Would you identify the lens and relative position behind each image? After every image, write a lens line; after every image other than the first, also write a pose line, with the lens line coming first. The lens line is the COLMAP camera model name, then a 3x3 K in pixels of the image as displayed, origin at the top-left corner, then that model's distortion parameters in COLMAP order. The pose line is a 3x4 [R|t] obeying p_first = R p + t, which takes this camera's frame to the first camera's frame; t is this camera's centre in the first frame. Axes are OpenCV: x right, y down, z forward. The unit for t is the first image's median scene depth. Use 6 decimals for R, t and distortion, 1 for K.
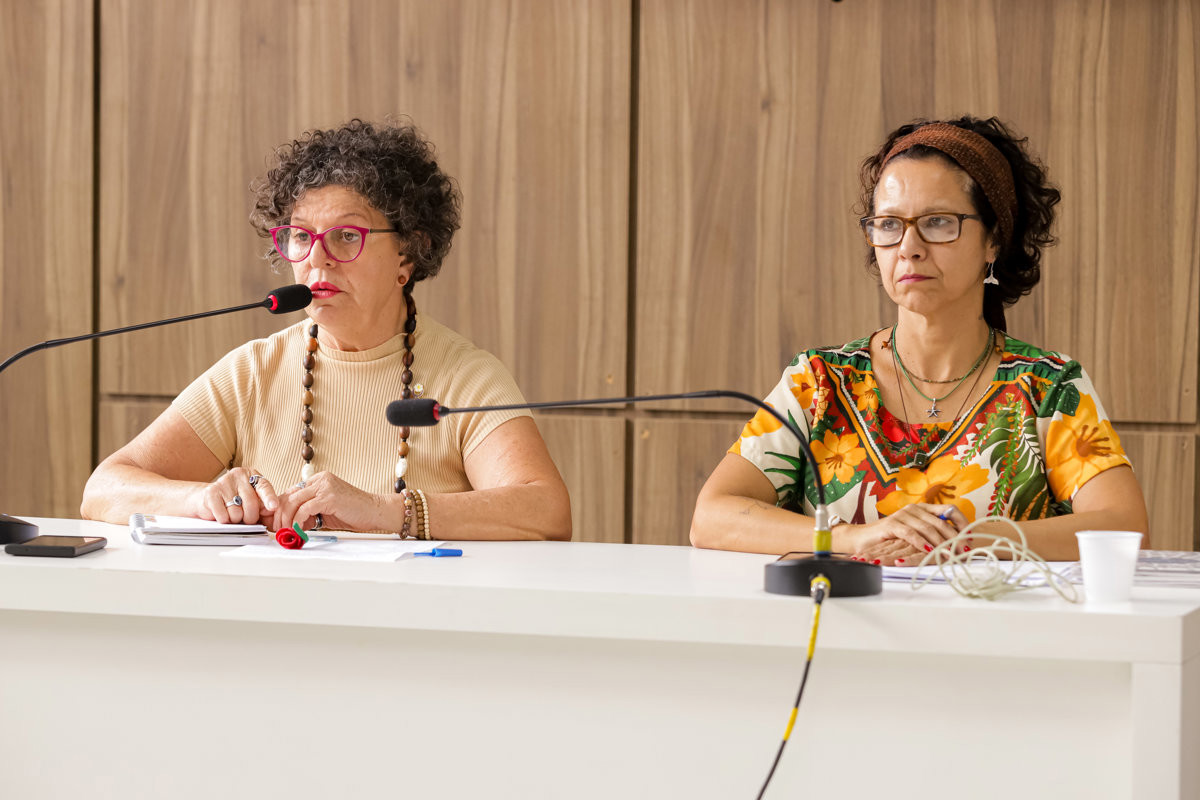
lens RADIAL K [[4627.5, 0, 602.2], [0, 4627.5, 398.6], [0, 0, 1]] dist [0.229514, 0.000000]
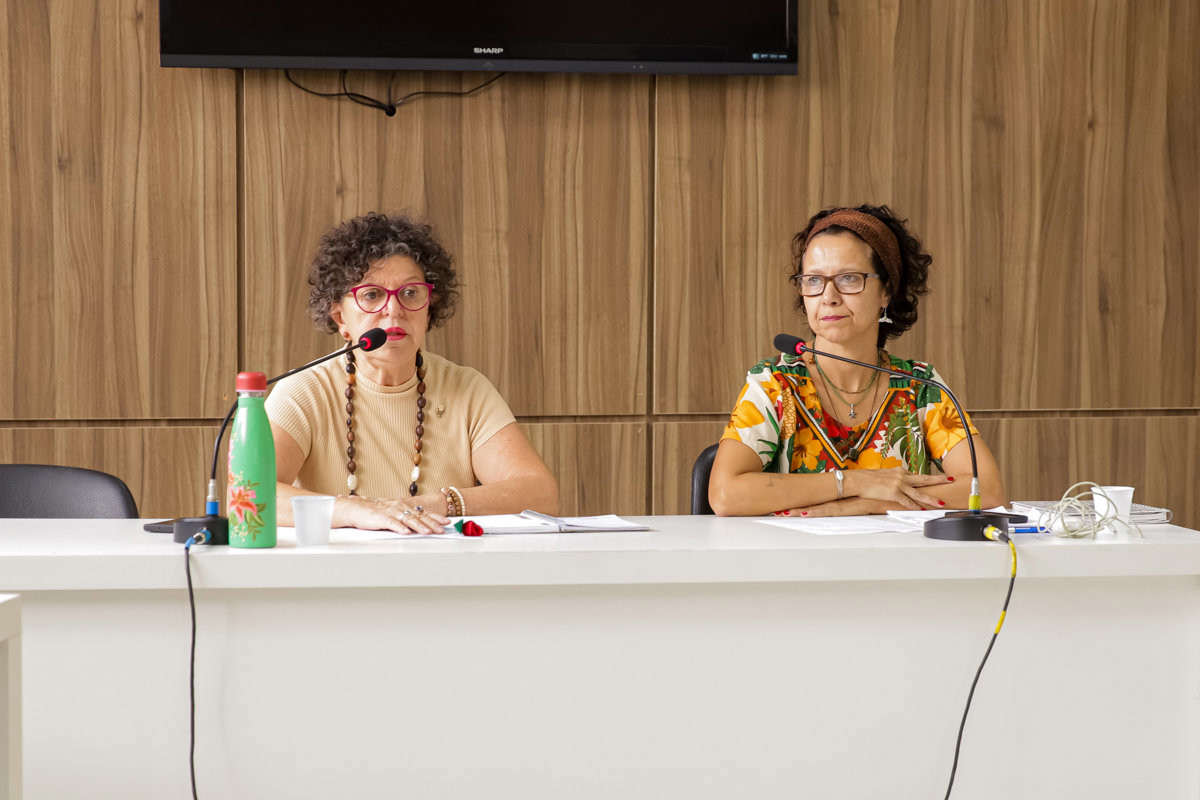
lens RADIAL K [[3405.5, 0, 610.0], [0, 3405.5, 412.5], [0, 0, 1]] dist [0.199255, 0.000000]
pose [[0.872439, -0.035056, 0.487465, -0.390608], [0.031351, 0.999384, 0.015761, -0.012203], [-0.487717, 0.001532, 0.873000, 0.090861]]
